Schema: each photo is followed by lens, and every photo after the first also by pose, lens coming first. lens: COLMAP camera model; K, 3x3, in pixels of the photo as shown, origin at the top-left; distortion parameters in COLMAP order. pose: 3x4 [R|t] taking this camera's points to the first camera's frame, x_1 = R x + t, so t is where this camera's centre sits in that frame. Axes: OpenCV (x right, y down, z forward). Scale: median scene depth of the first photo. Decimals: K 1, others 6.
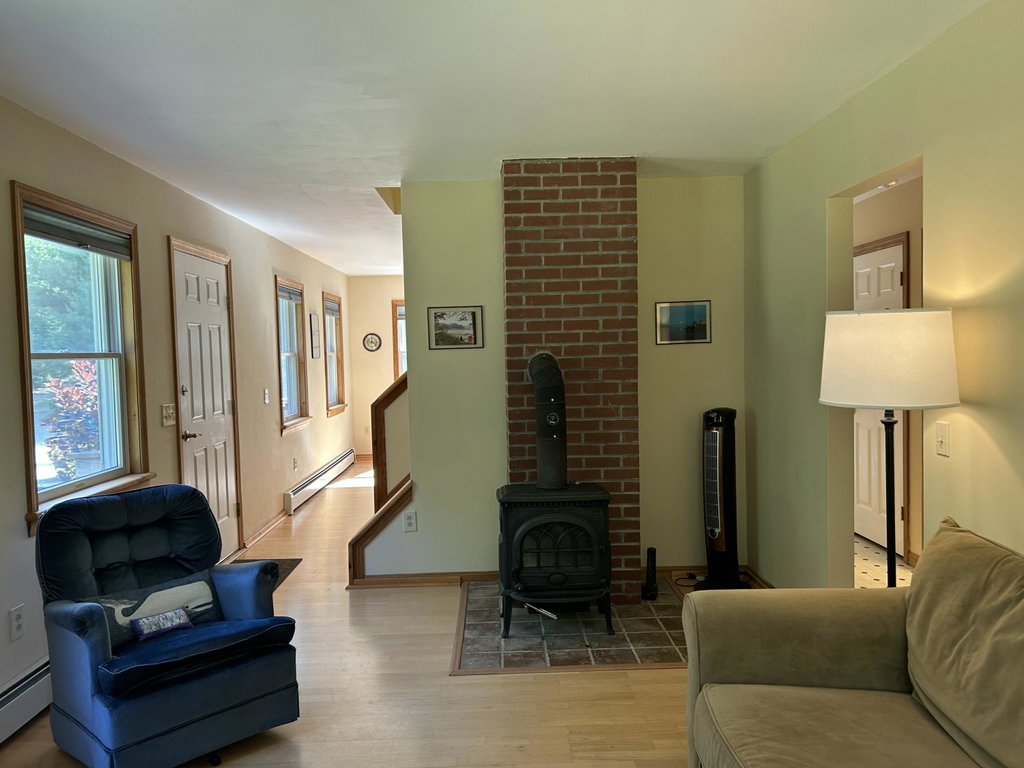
lens RADIAL K [[763.5, 0, 511.9], [0, 763.5, 393.8], [0, 0, 1]] dist [0.060409, -0.080238]
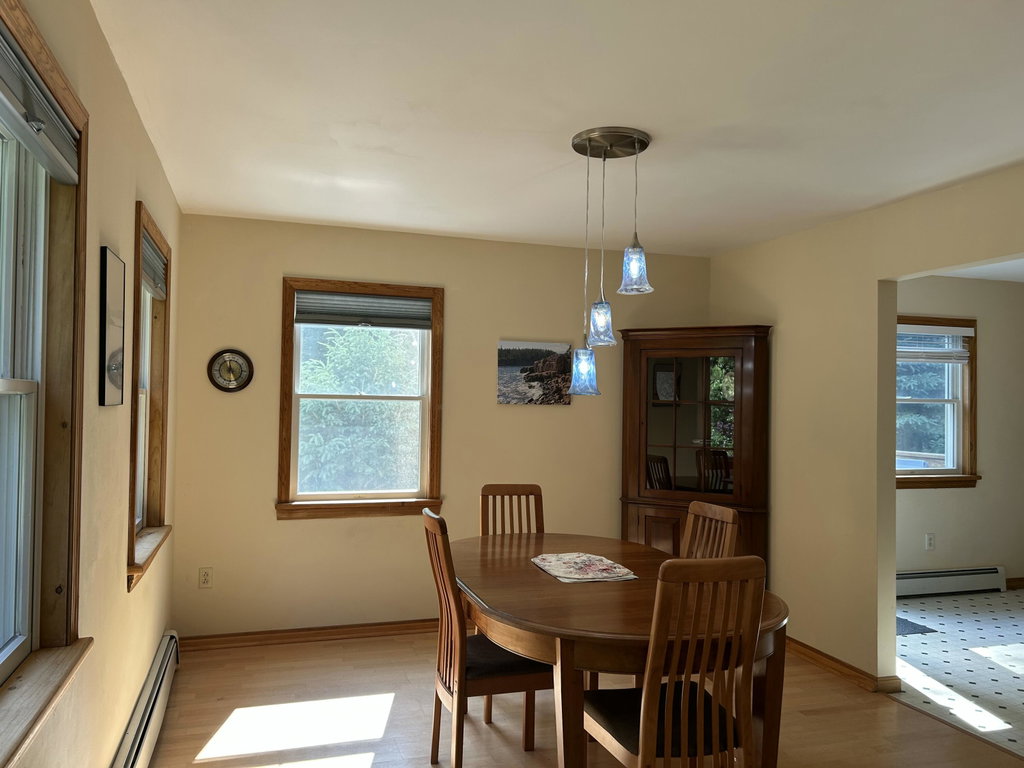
lens RADIAL K [[771.6, 0, 499.4], [0, 771.6, 384.3], [0, 0, 1]] dist [0.068540, -0.074630]
pose [[0.961328, 0.044217, 0.271833, -0.156243], [-0.021270, 0.995999, -0.086791, -0.024955], [-0.274583, 0.077652, 0.958423, 0.541315]]
